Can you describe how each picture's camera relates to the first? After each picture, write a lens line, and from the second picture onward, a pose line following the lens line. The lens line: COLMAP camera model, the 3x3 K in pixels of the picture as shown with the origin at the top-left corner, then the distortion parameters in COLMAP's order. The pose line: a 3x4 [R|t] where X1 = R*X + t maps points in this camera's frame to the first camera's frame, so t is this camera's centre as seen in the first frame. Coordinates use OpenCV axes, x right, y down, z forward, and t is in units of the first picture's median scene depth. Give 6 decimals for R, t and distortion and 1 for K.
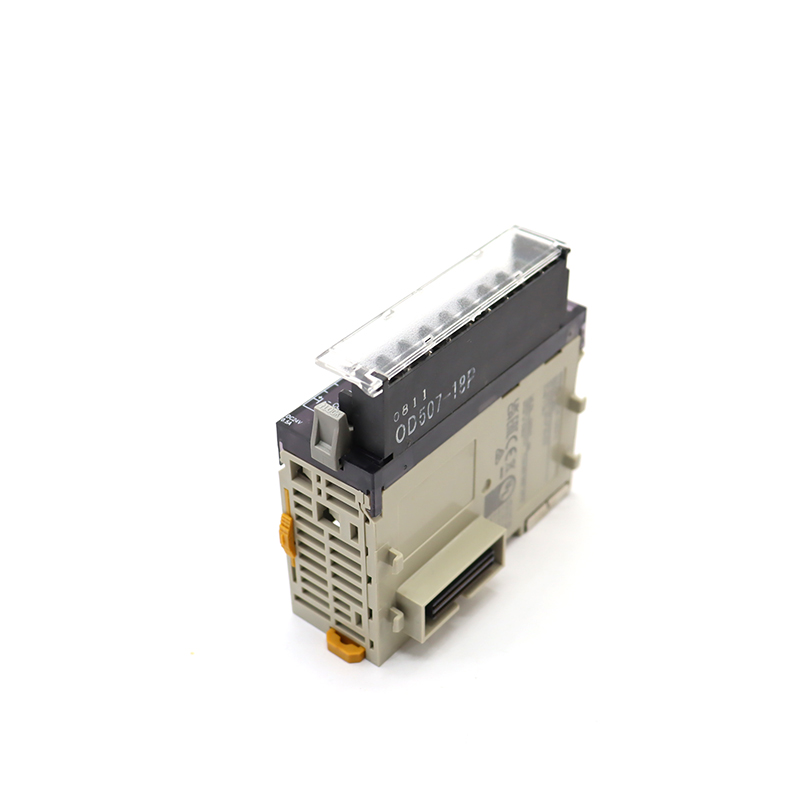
lens RADIAL K [[1232.5, 0, 400.0], [0, 1232.5, 400.0], [0, 0, 1]] dist [-0.127687, 0.054638]
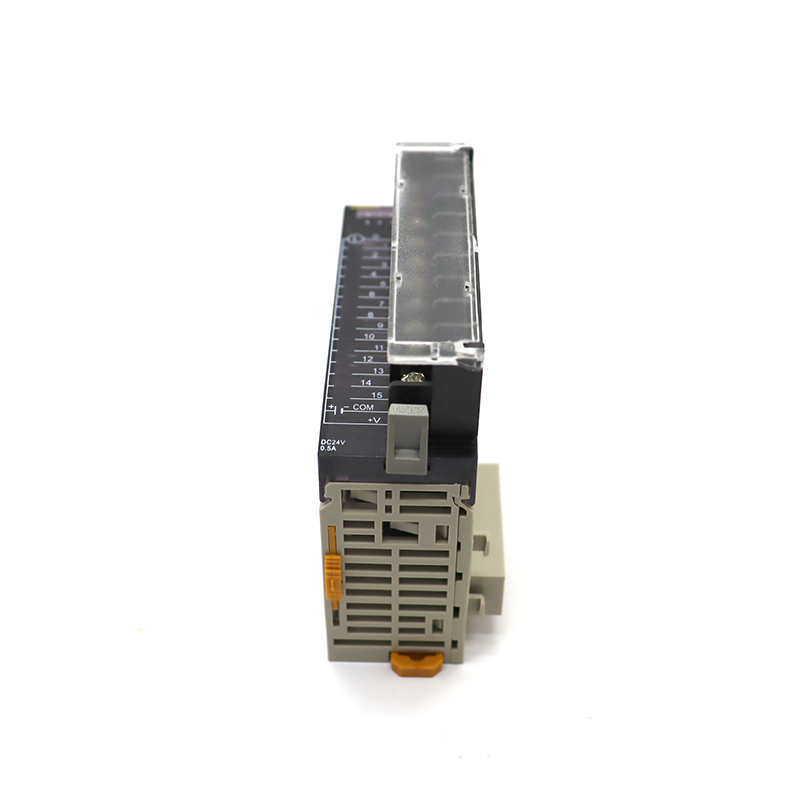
lens RADIAL K [[1232.5, 0, 400.0], [0, 1232.5, 400.0], [0, 0, 1]] dist [-0.127687, 0.054638]
pose [[0.789887, -0.395584, 0.468607, -0.394064], [0.359021, 0.917790, 0.169604, -0.123421], [-0.497175, 0.034272, 0.866973, 0.251771]]
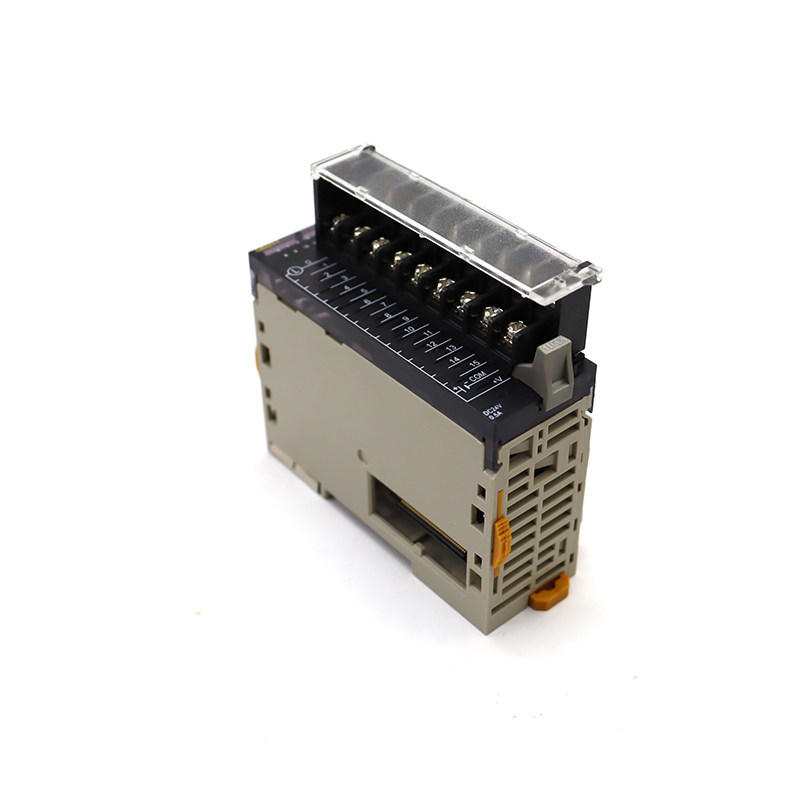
lens RADIAL K [[1232.5, 0, 400.0], [0, 1232.5, 400.0], [0, 0, 1]] dist [-0.127687, 0.054638]
pose [[0.185005, -0.599909, 0.778385, -0.720098], [0.593928, 0.699294, 0.397790, -0.349261], [-0.782958, 0.388712, 0.485675, 0.586751]]
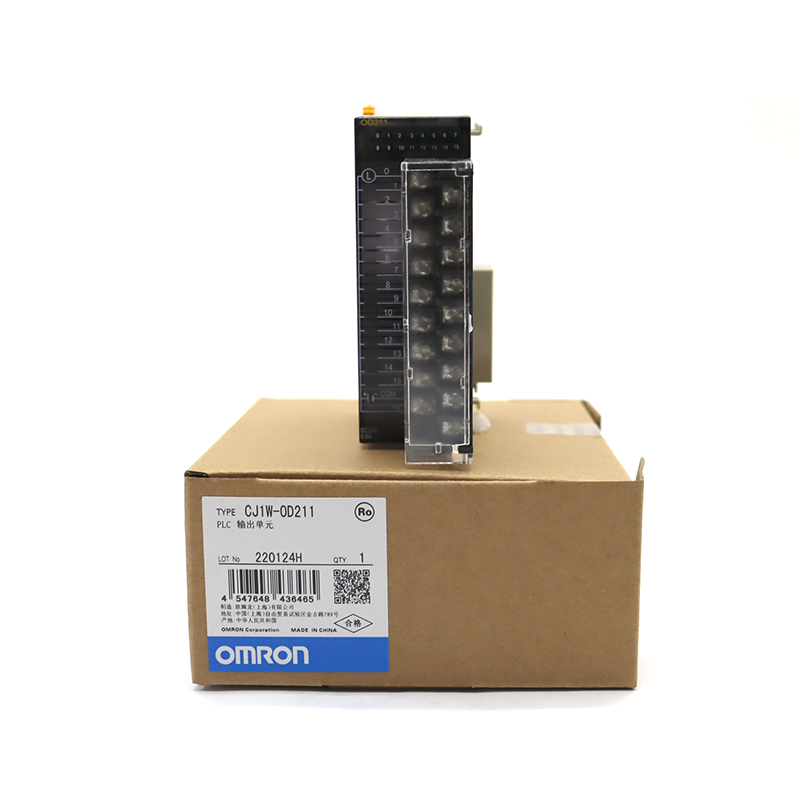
lens RADIAL K [[1232.5, 0, 400.0], [0, 1232.5, 400.0], [0, 0, 1]] dist [-0.127687, 0.054638]
pose [[0.769743, -0.615469, -0.169390, 0.144614], [0.402403, 0.261840, 0.877218, -0.941978], [-0.495548, -0.743396, 0.449216, 0.450745]]
